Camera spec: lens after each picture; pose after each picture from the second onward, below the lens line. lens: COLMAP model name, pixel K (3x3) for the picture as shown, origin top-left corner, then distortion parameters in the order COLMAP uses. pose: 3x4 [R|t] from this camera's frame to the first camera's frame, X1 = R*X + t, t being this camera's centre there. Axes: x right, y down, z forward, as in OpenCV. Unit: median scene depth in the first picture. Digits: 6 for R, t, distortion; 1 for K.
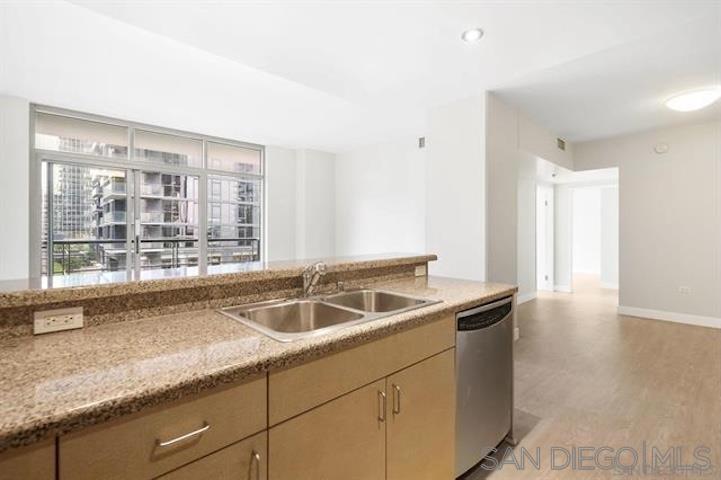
lens RADIAL K [[332.6, 0, 362.5], [0, 332.6, 239.2], [0, 0, 1]] dist [-0.000628, 0.001128]
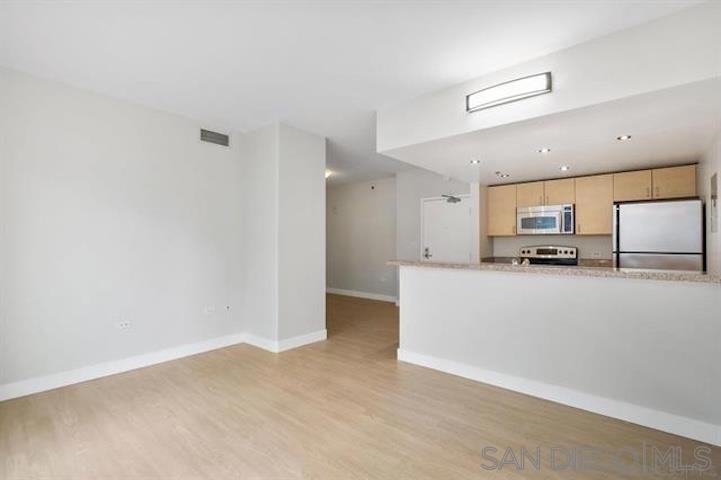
lens RADIAL K [[332.6, 0, 362.5], [0, 332.6, 239.2], [0, 0, 1]] dist [-0.000628, 0.001128]
pose [[-0.109238, 0.009133, 0.993974, -1.542629], [0.020645, 0.999763, -0.006918, -0.044094], [-0.993801, 0.019765, -0.109401, 1.630591]]
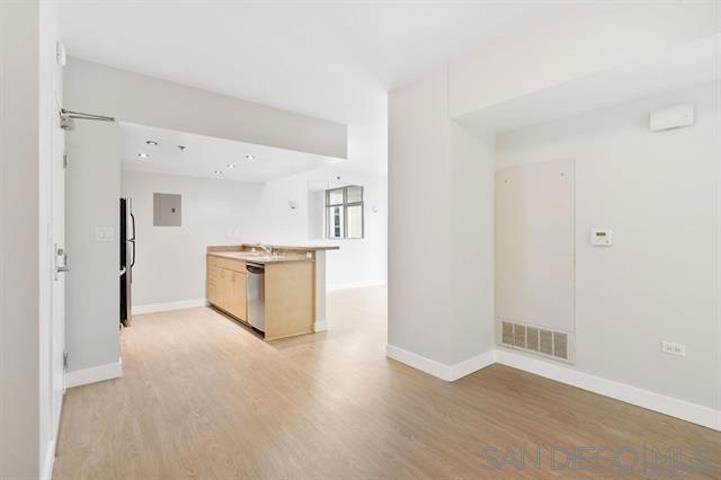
lens RADIAL K [[342.5, 0, 360.5], [0, 342.5, 240.0], [0, 0, 1]] dist [0.000726, 0.000323]
pose [[-0.085764, 0.013990, -0.996217, 2.296506], [-0.026254, 0.999522, 0.016297, -0.027667], [0.995970, 0.027552, -0.085356, 1.645993]]
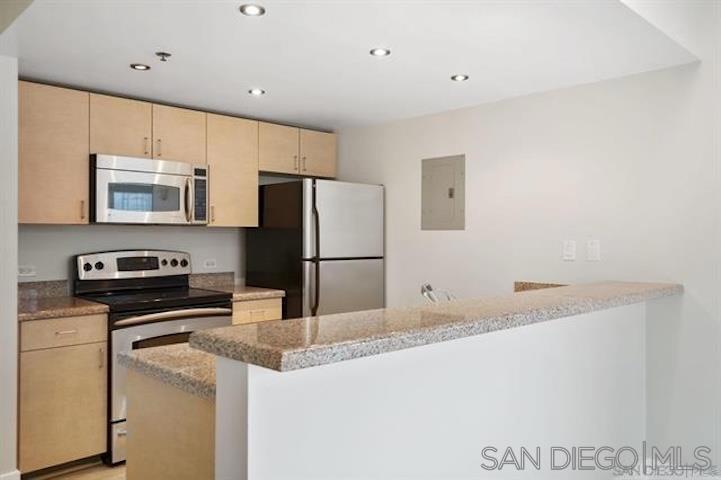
lens RADIAL K [[566.7, 0, 363.9], [0, 566.7, 237.5], [0, 0, 1]] dist [0.006586, 0.002973]
pose [[-0.999766, -0.003914, -0.021272, 0.070150], [-0.004484, 0.999631, 0.026793, -0.078401], [0.021160, 0.026882, -0.999415, 1.875247]]
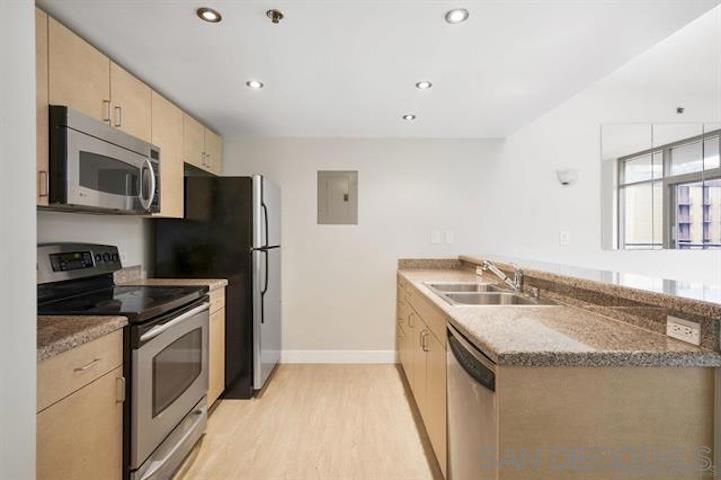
lens RADIAL K [[364.0, 0, 356.3], [0, 364.0, 237.2], [0, 0, 1]] dist [0.001434, 0.000762]
pose [[-0.681983, 0.003580, -0.731359, 0.958318], [-0.021975, 0.999436, 0.025384, -0.037851], [0.731038, 0.033383, -0.681520, 1.157463]]
